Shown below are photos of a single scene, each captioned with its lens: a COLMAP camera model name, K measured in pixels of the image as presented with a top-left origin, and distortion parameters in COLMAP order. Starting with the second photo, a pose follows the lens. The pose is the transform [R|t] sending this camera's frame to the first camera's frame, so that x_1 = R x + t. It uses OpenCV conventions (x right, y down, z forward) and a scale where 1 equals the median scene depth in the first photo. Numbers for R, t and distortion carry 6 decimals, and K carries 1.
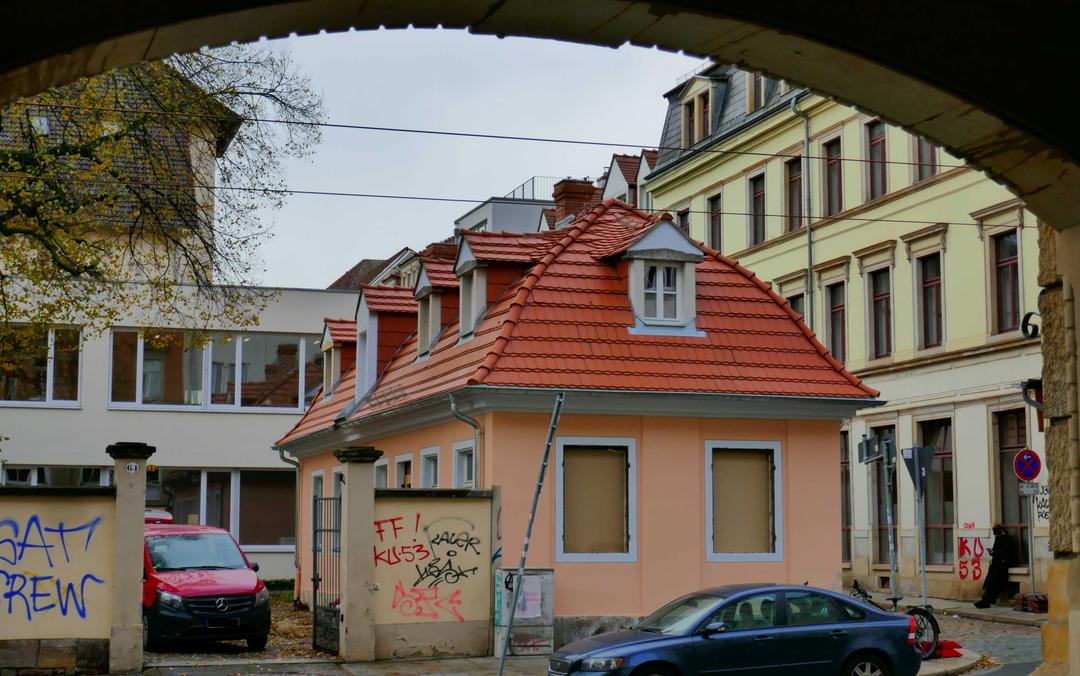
lens RADIAL K [[1736.8, 0, 540.0], [0, 1736.8, 338.0], [0, 0, 1]] dist [0.016930, -0.105854]
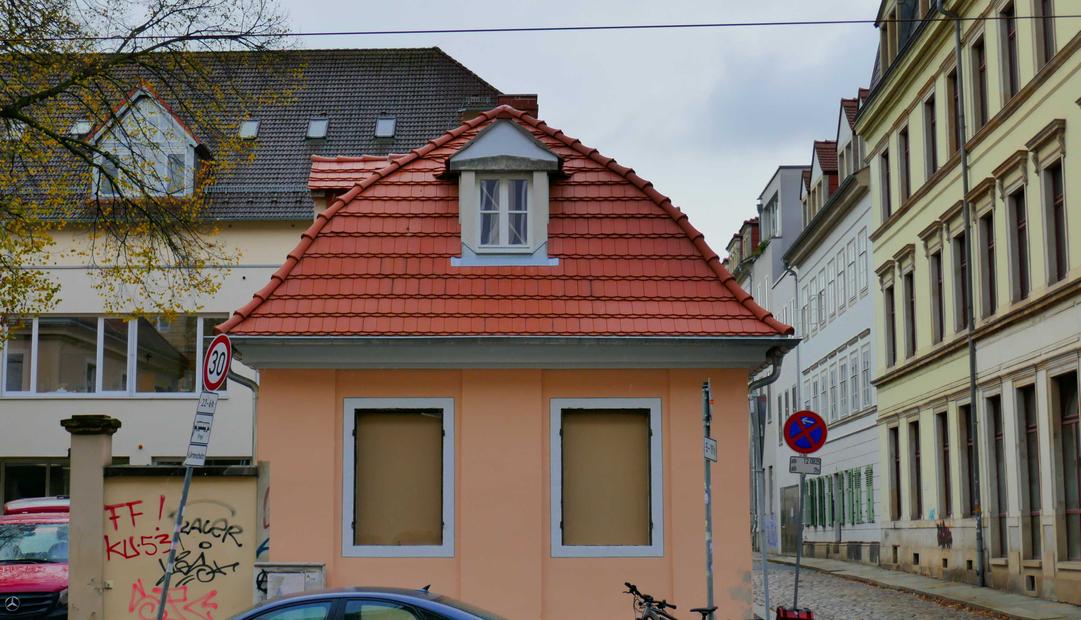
lens RADIAL K [[1636.1, 0, 489.4], [0, 1636.1, 311.0], [0, 0, 1]] dist [-0.025486, -0.023745]
pose [[0.940552, -0.046410, -0.336465, 0.316391], [0.039693, 0.998852, -0.026818, 0.038657], [0.337323, 0.011868, 0.941314, 0.310226]]
